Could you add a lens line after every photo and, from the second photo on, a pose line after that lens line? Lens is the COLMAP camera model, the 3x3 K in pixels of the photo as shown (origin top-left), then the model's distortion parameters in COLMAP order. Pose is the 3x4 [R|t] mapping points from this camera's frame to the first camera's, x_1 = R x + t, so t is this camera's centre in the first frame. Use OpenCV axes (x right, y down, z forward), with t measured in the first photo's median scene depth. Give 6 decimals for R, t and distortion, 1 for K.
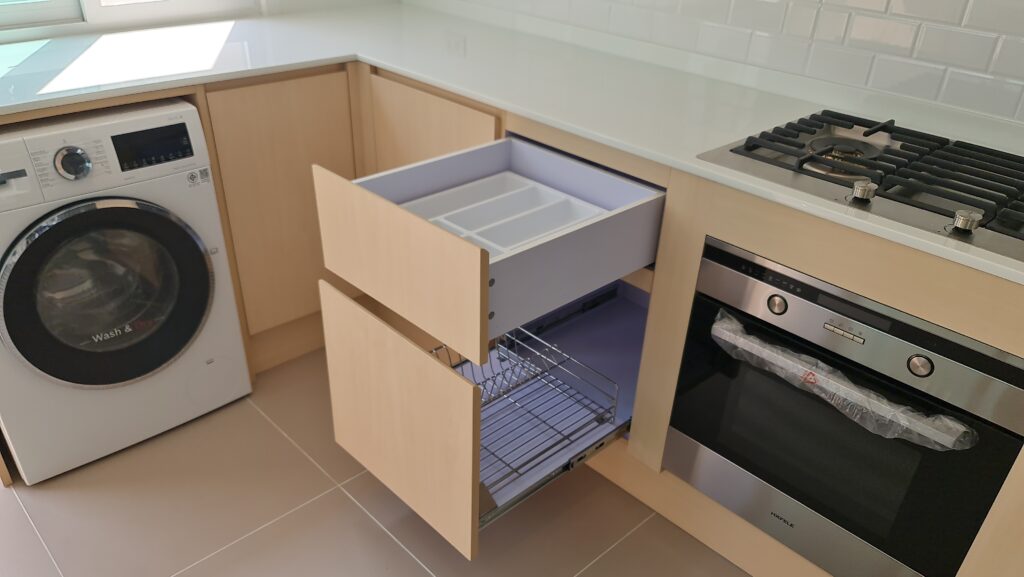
lens RADIAL K [[757.6, 0, 511.7], [0, 757.6, 338.4], [0, 0, 1]] dist [0.088429, -0.086924]
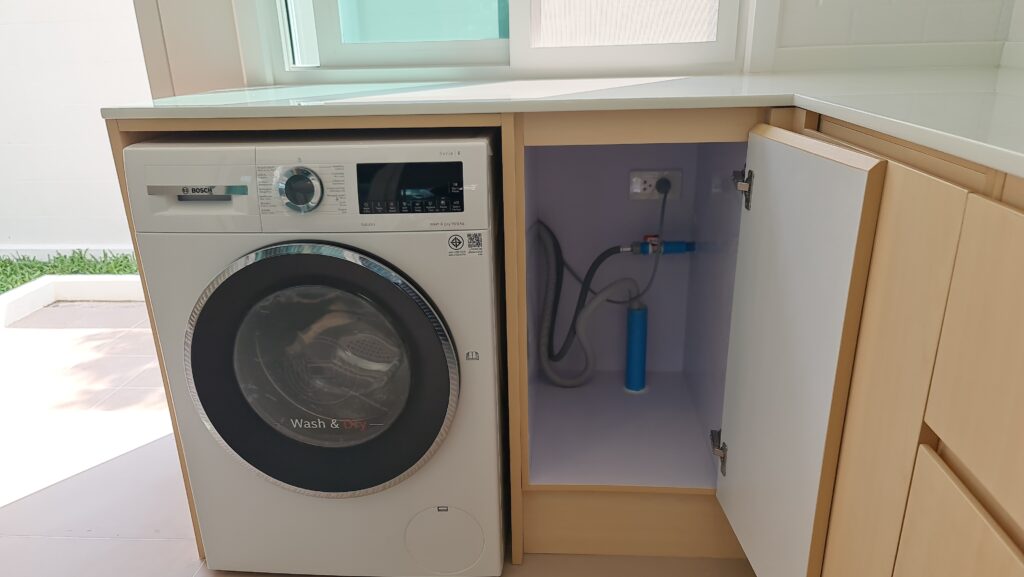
lens RADIAL K [[751.4, 0, 513.2], [0, 751.4, 341.5], [0, 0, 1]] dist [0.049845, -0.055738]
pose [[0.669934, 0.231481, -0.705411, 0.107573], [-0.357394, 0.933366, -0.033135, -0.130262], [0.650736, 0.274308, 0.708024, 0.617380]]
